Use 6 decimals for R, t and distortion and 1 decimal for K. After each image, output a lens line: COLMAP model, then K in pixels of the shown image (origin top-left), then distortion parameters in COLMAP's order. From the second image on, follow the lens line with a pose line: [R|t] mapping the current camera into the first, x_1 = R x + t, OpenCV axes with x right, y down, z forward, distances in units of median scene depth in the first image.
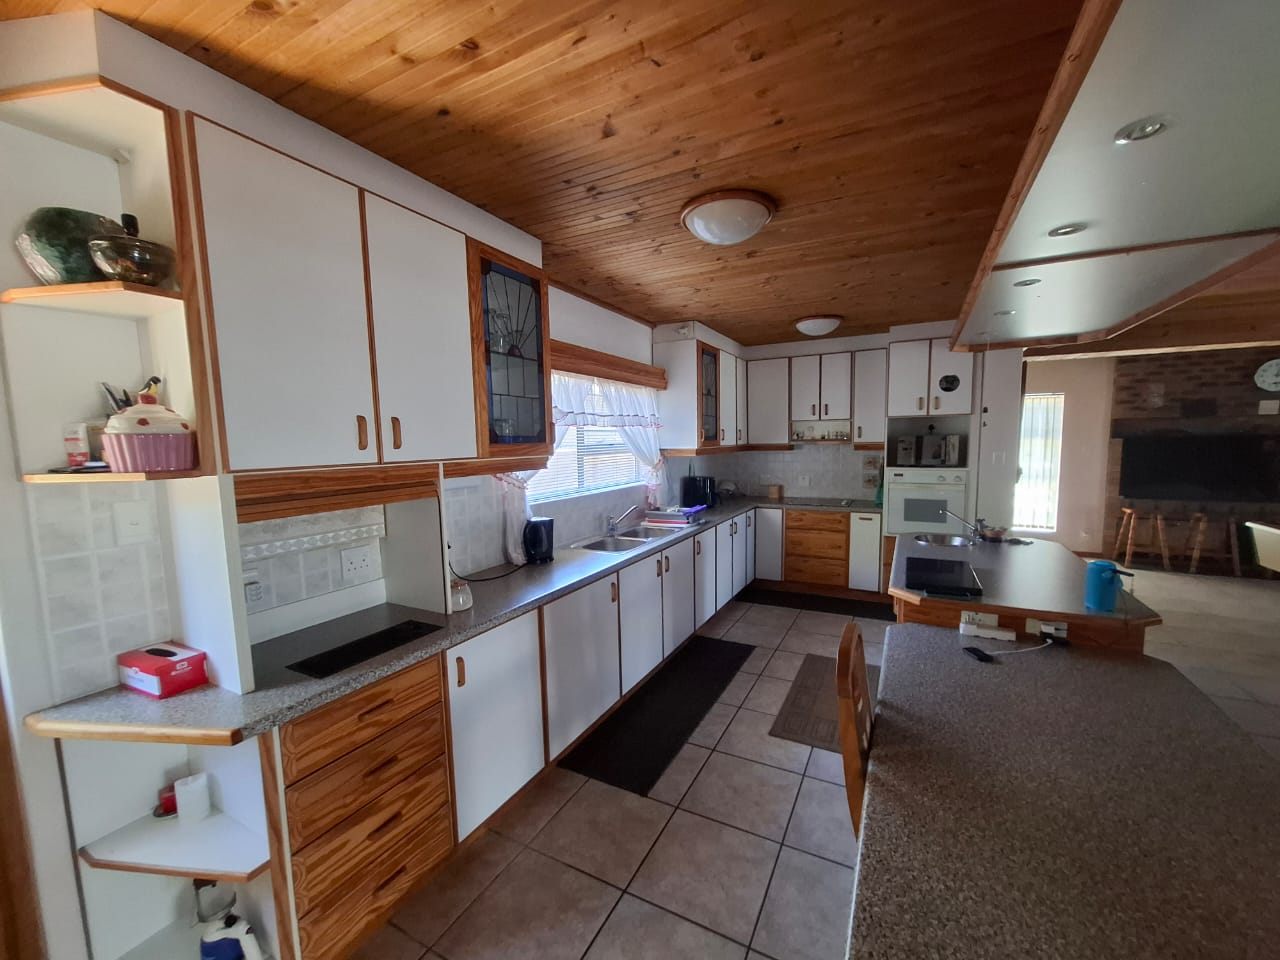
lens RADIAL K [[502.7, 0, 649.3], [0, 502.7, 482.7], [0, 0, 1]] dist [0.000025, 0.000112]
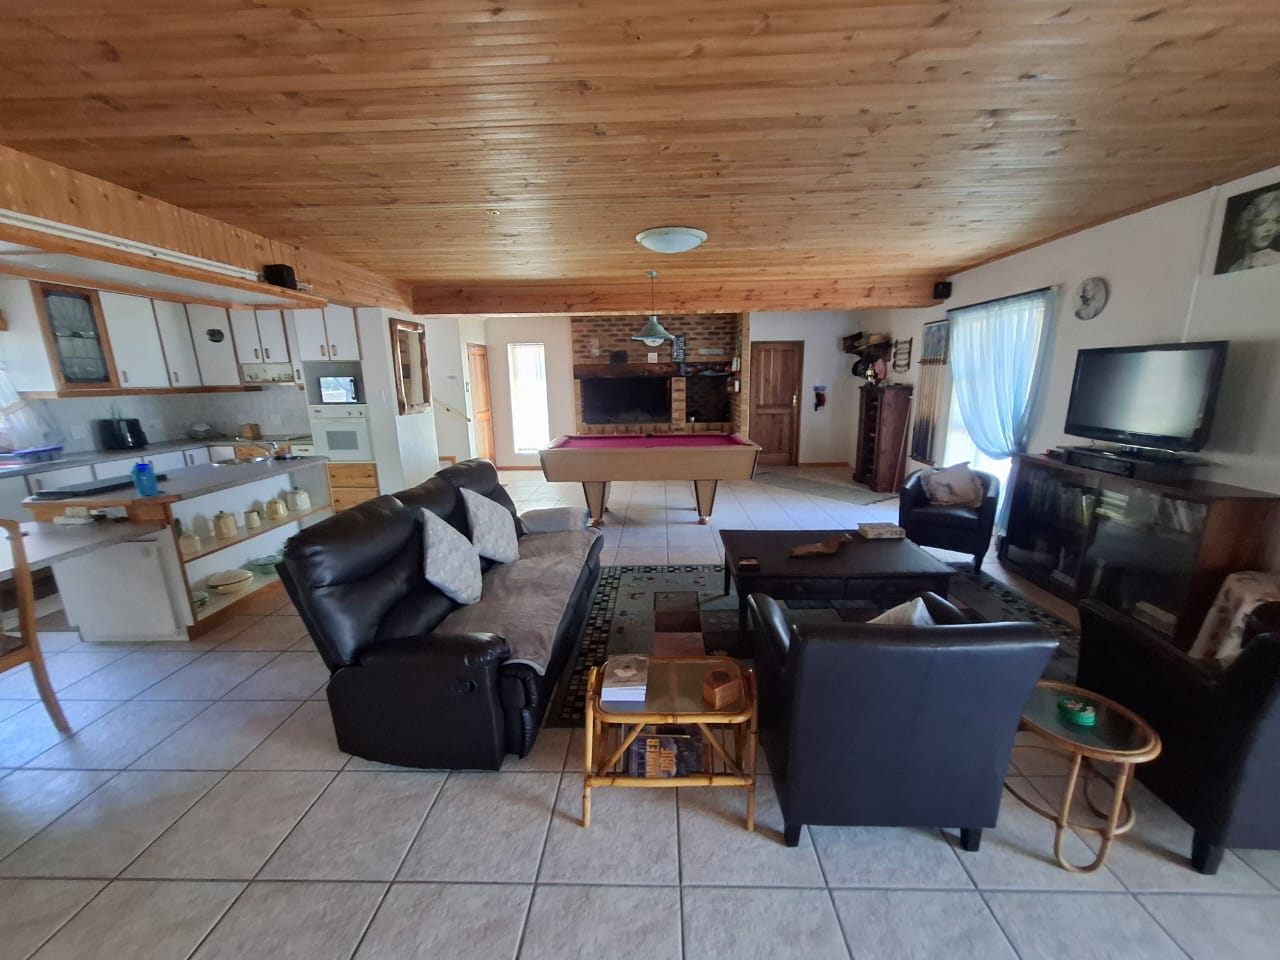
lens RADIAL K [[502.7, 0, 650.2], [0, 502.7, 488.5], [0, 0, 1]] dist [0.000025, 0.000112]
pose [[0.899340, -0.095293, 0.426740, 0.555972], [0.041048, 0.990053, 0.134576, 0.031478], [-0.435319, -0.103513, 0.894306, -0.356352]]
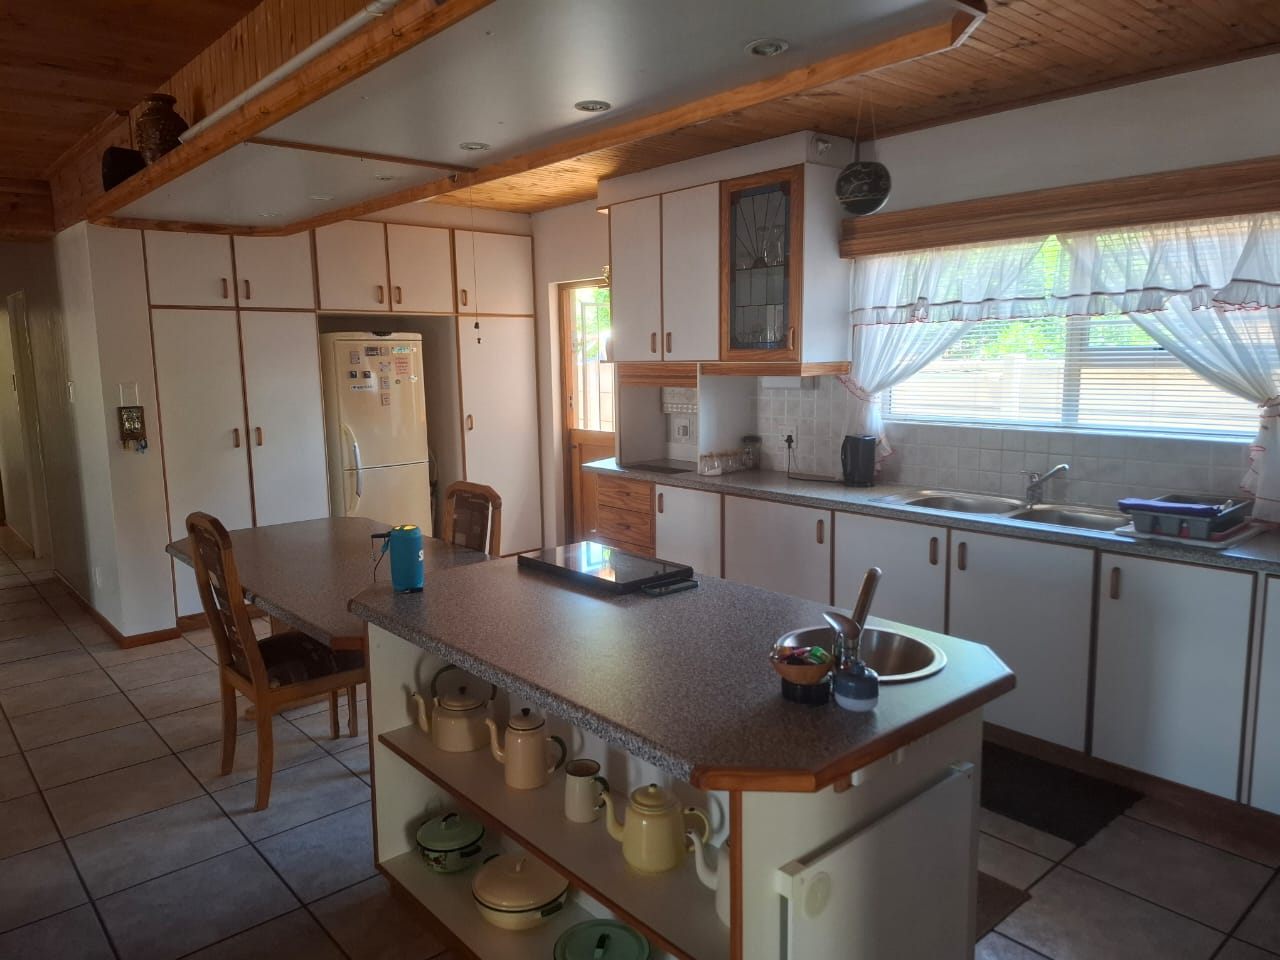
lens RADIAL K [[883.4, 0, 643.8], [0, 883.4, 488.1], [0, 0, 1]] dist [0.043798, -0.015371]
pose [[-0.368674, 0.157239, -0.916164, 0.668747], [-0.060978, 0.979376, 0.192626, -0.056379], [0.927557, 0.126882, -0.351482, 0.612185]]
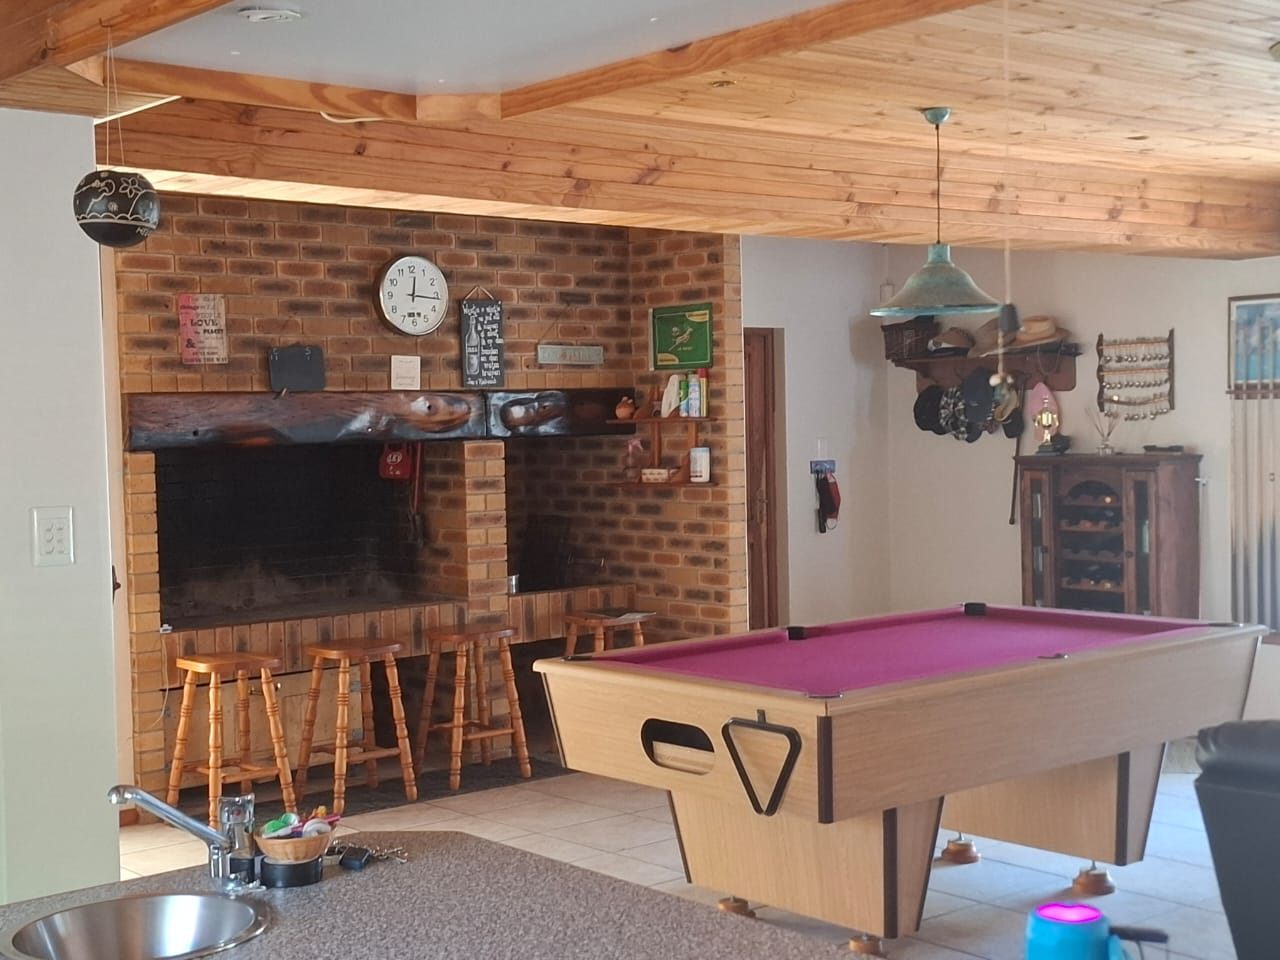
lens RADIAL K [[1742.2, 0, 642.8], [0, 1742.2, 488.6], [0, 0, 1]] dist [0.140132, 0.000000]
pose [[0.381455, -0.034051, 0.923760, -0.014673], [0.098460, 0.995133, -0.003976, -0.030105], [-0.919129, 0.092471, 0.382951, 0.281330]]
